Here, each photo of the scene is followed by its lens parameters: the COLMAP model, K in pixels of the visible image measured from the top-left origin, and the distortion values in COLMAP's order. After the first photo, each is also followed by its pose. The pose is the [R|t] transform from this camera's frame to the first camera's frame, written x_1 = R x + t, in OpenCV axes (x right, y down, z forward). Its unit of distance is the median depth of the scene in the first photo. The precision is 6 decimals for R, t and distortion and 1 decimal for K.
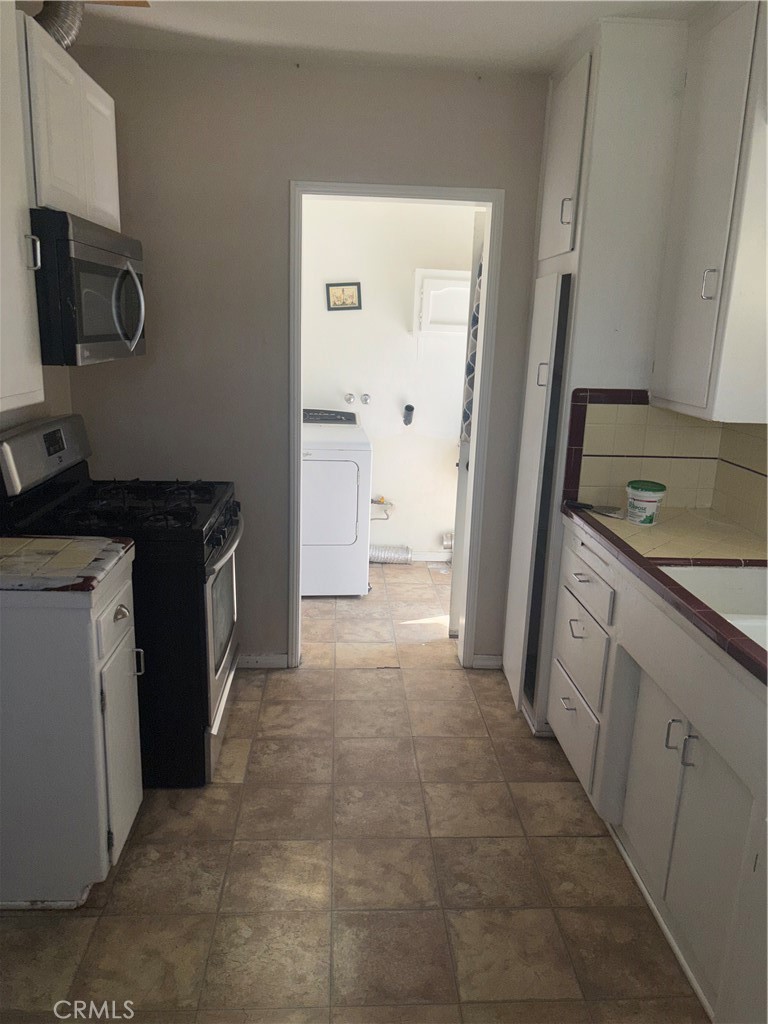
lens RADIAL K [[770.1, 0, 401.9], [0, 770.1, 520.4], [0, 0, 1]] dist [0.009458, -0.005449]
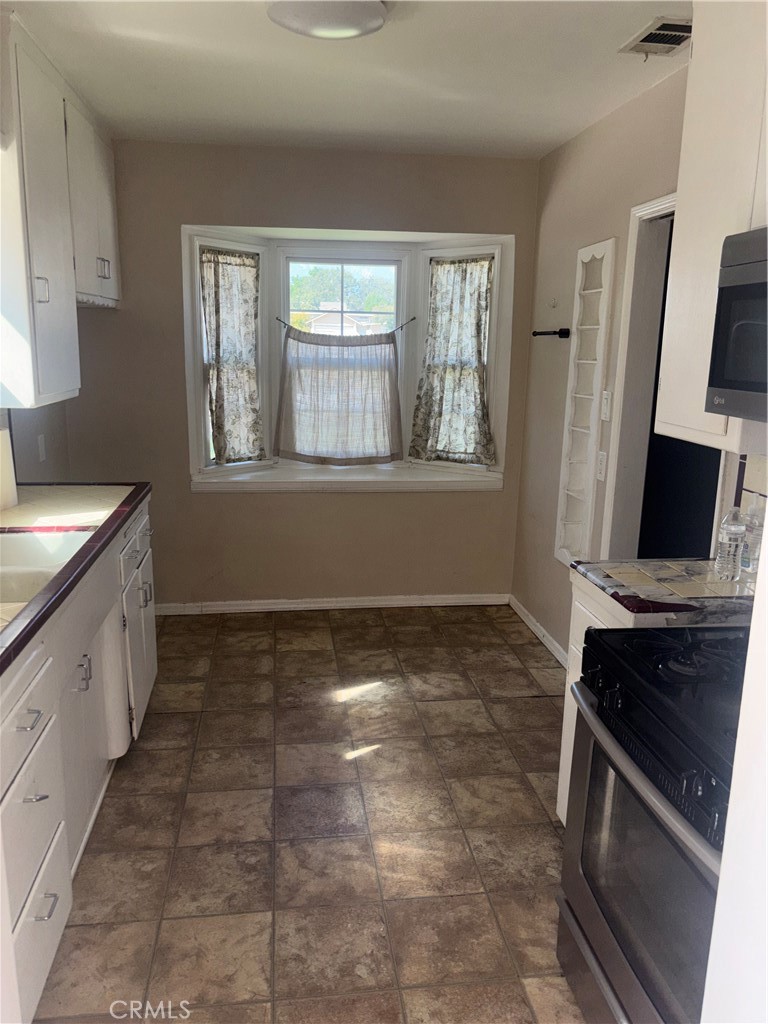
lens RADIAL K [[776.2, 0, 378.5], [0, 776.2, 507.6], [0, 0, 1]] dist [0.067677, -0.100157]
pose [[-0.997243, -0.043425, -0.060169, -0.010105], [-0.065629, 0.894554, 0.442115, -0.457440], [0.034625, 0.444845, -0.894938, 1.783797]]
